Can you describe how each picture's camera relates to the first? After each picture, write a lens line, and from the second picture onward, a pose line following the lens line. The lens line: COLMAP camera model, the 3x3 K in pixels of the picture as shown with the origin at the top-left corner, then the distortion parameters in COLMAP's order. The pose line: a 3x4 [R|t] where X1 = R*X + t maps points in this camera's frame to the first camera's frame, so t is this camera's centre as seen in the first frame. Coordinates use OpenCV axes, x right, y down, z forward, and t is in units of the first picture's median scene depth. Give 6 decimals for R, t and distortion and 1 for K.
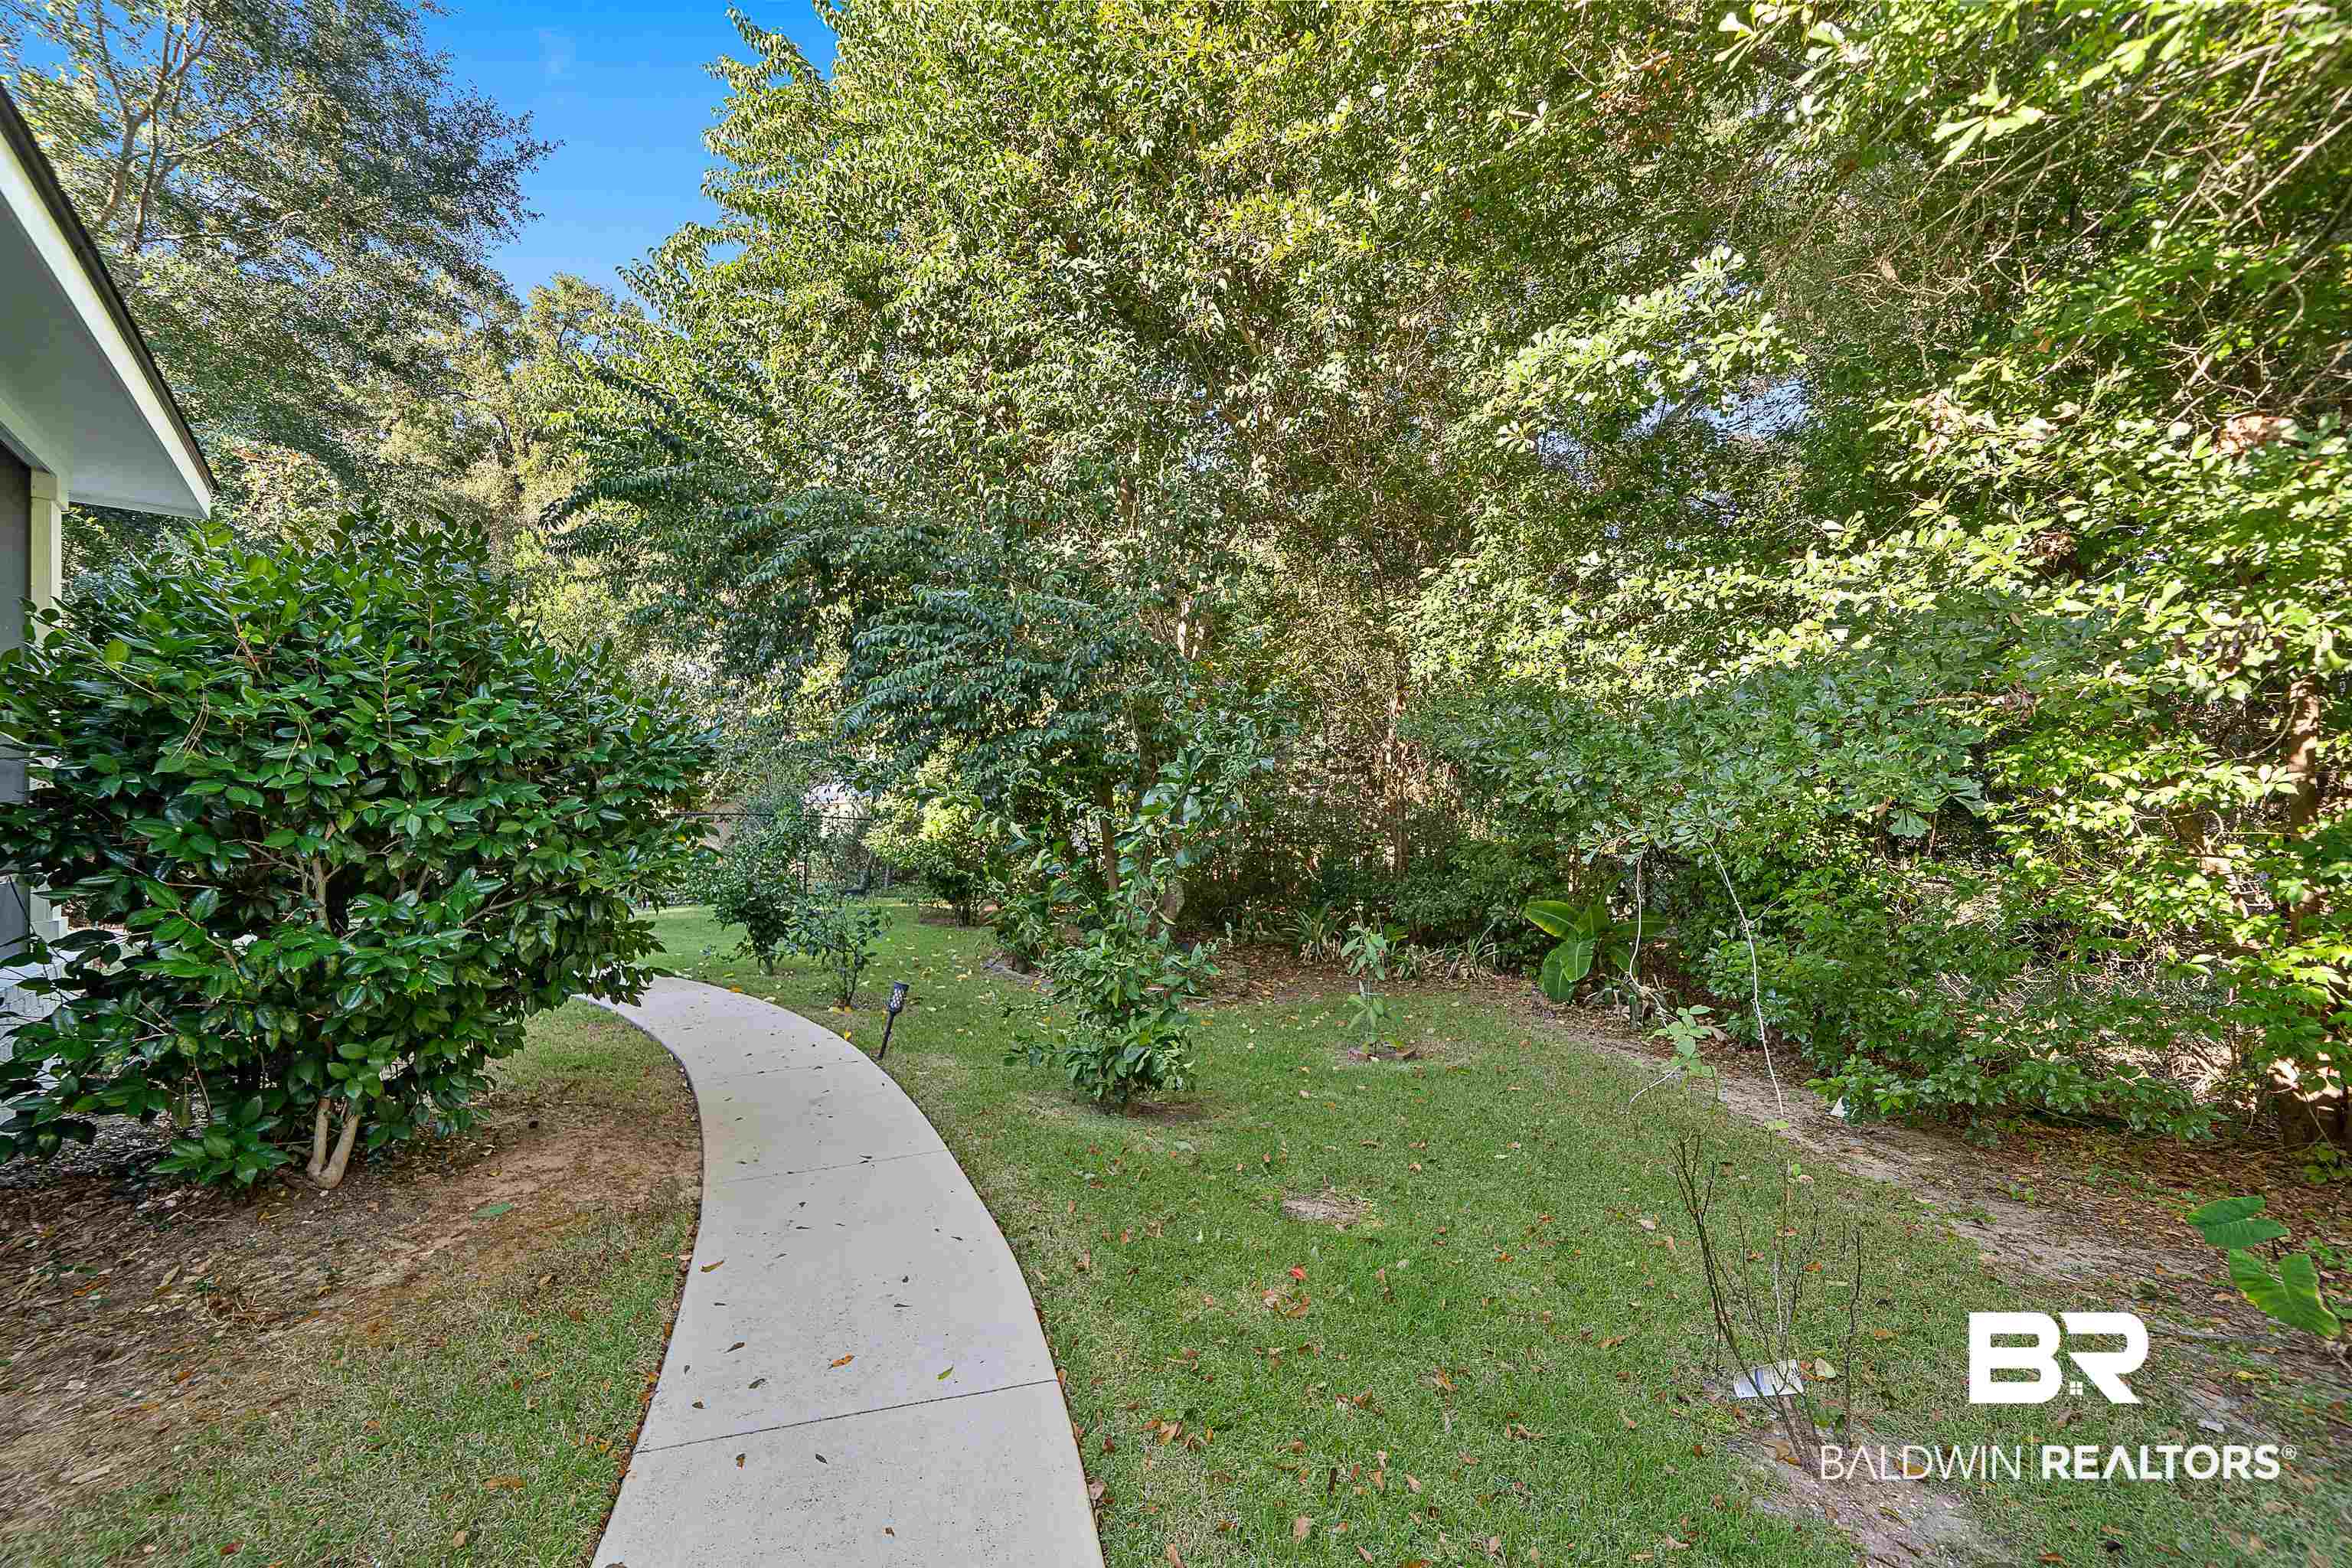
lens RADIAL K [[927.0, 0, 1172.4], [0, 927.0, 786.2], [0, 0, 1]] dist [-0.008551, 0.001476]
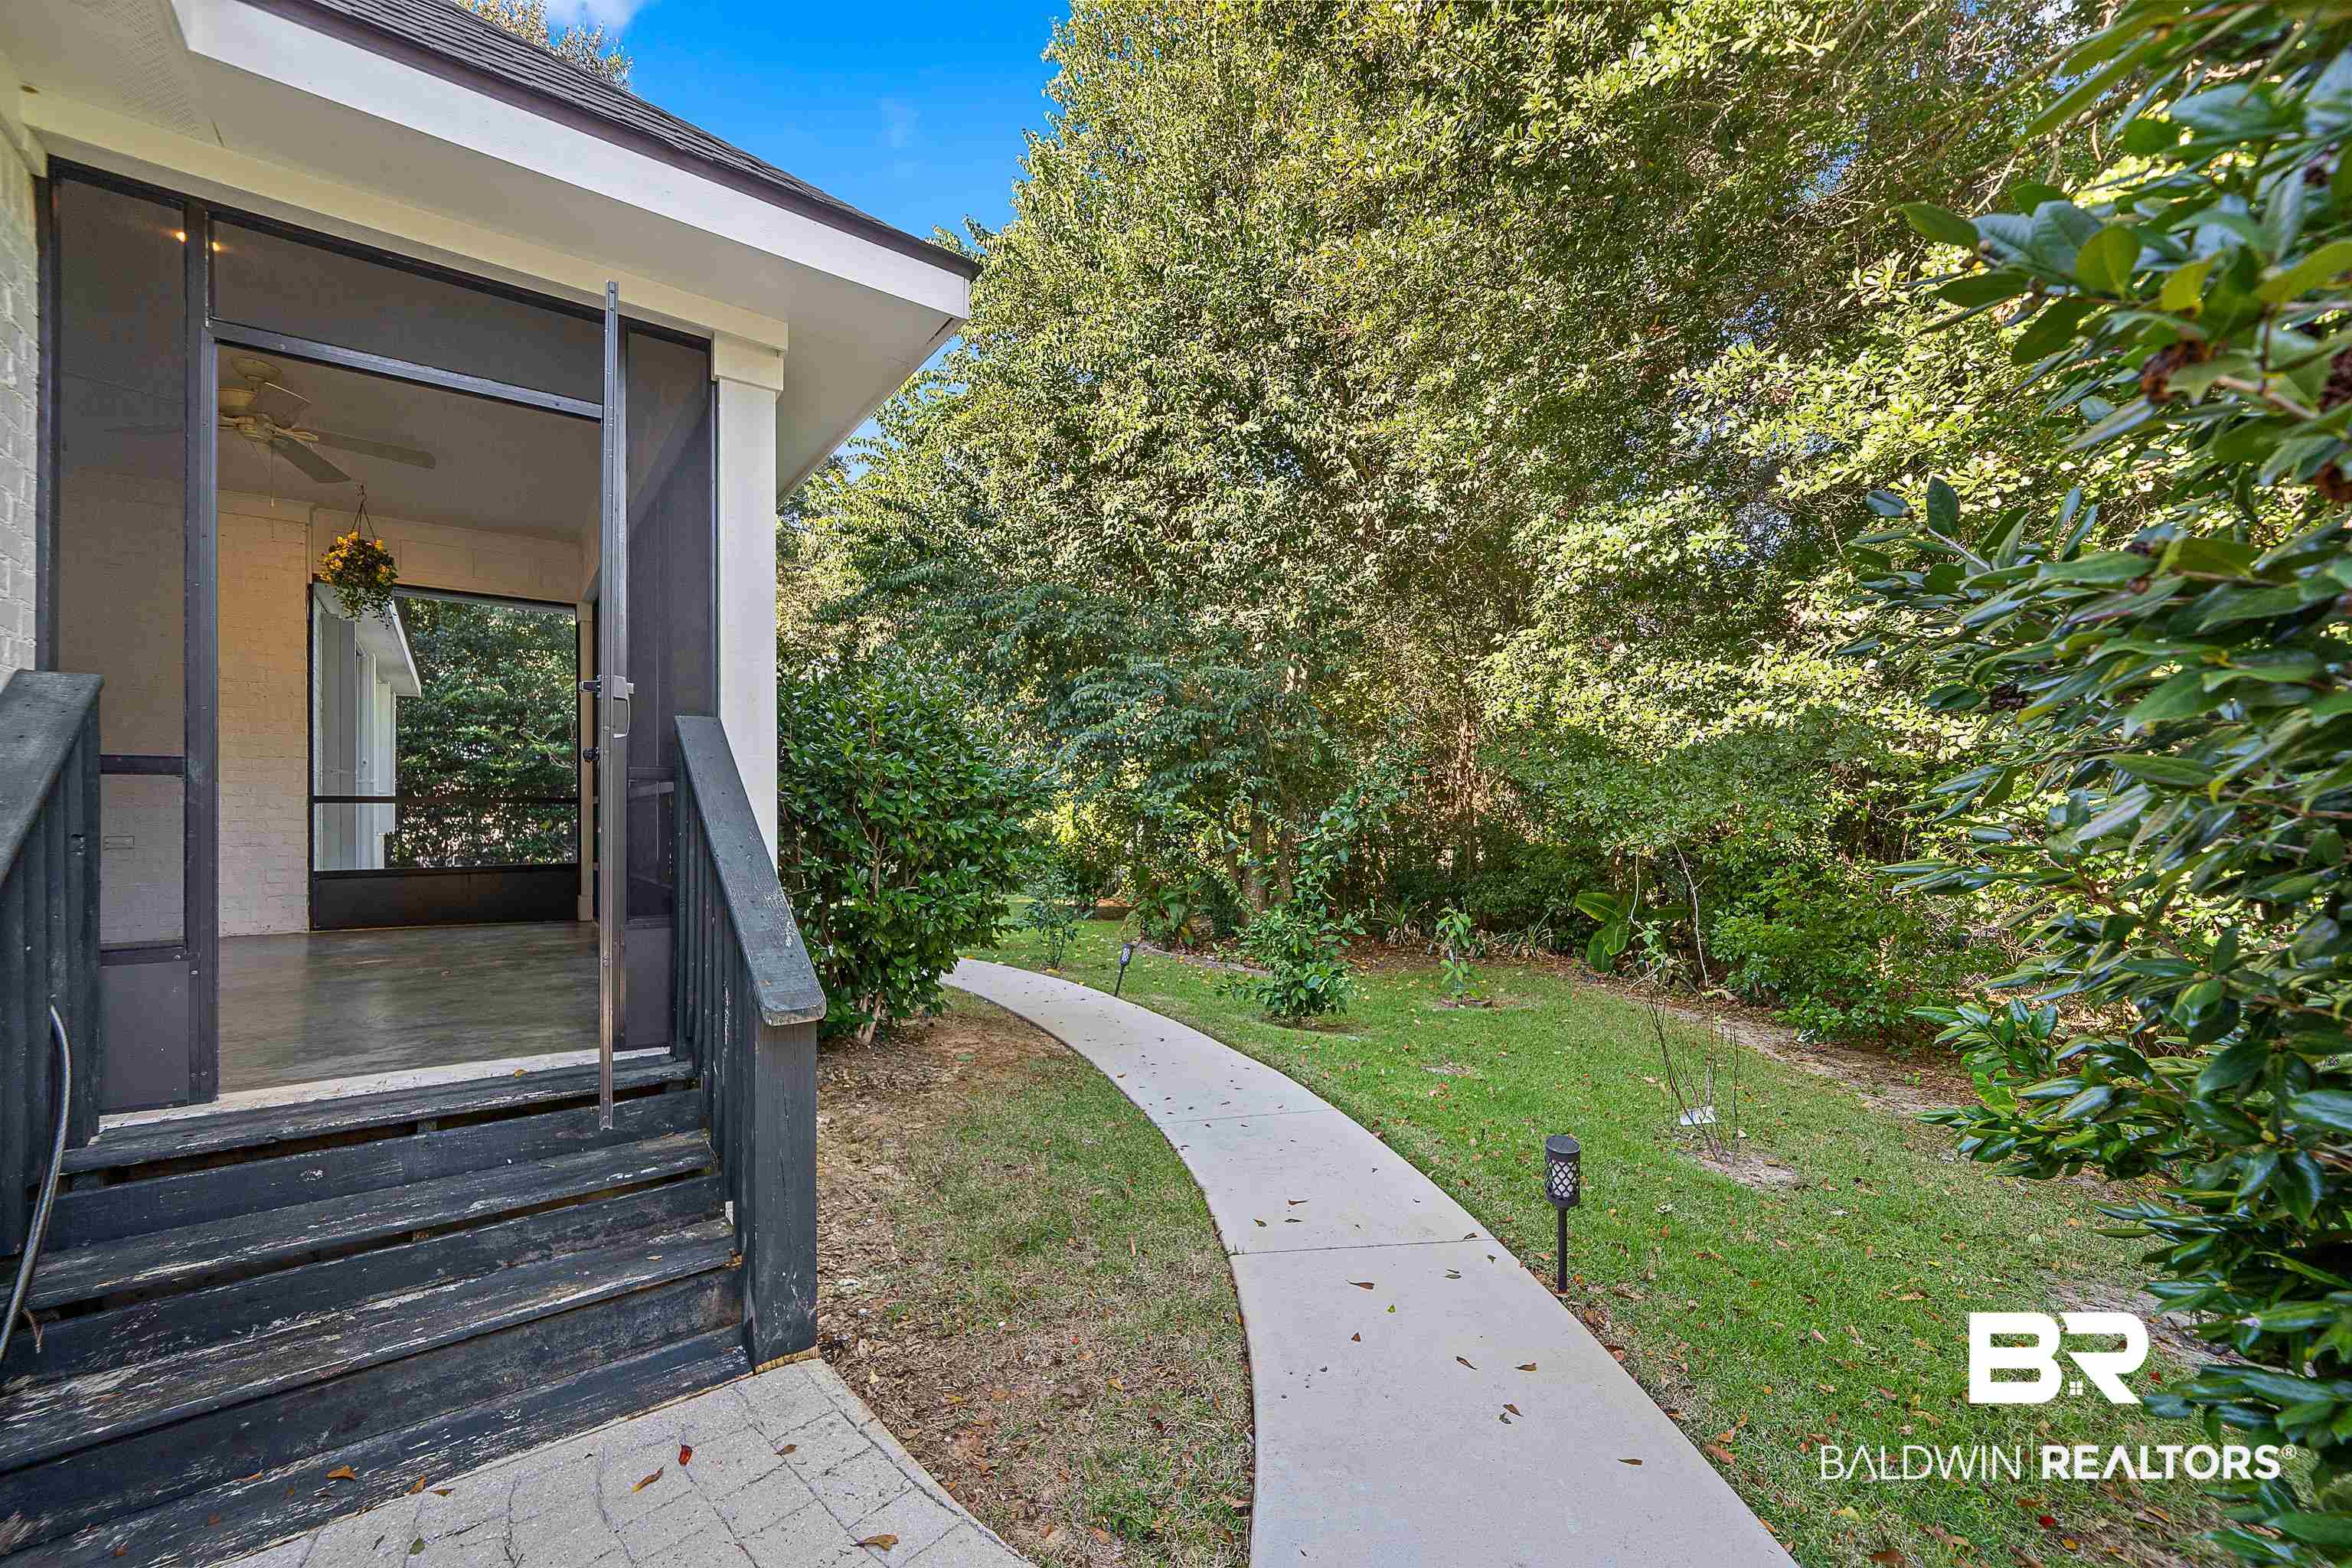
lens RADIAL K [[927.0, 0, 1181.3], [0, 927.0, 792.5], [0, 0, 1]] dist [-0.008551, 0.001476]
pose [[0.999188, -0.002621, -0.040212, -0.133358], [0.002664, 0.999996, 0.001014, -0.018741], [0.040209, -0.001120, 0.999191, -0.360821]]
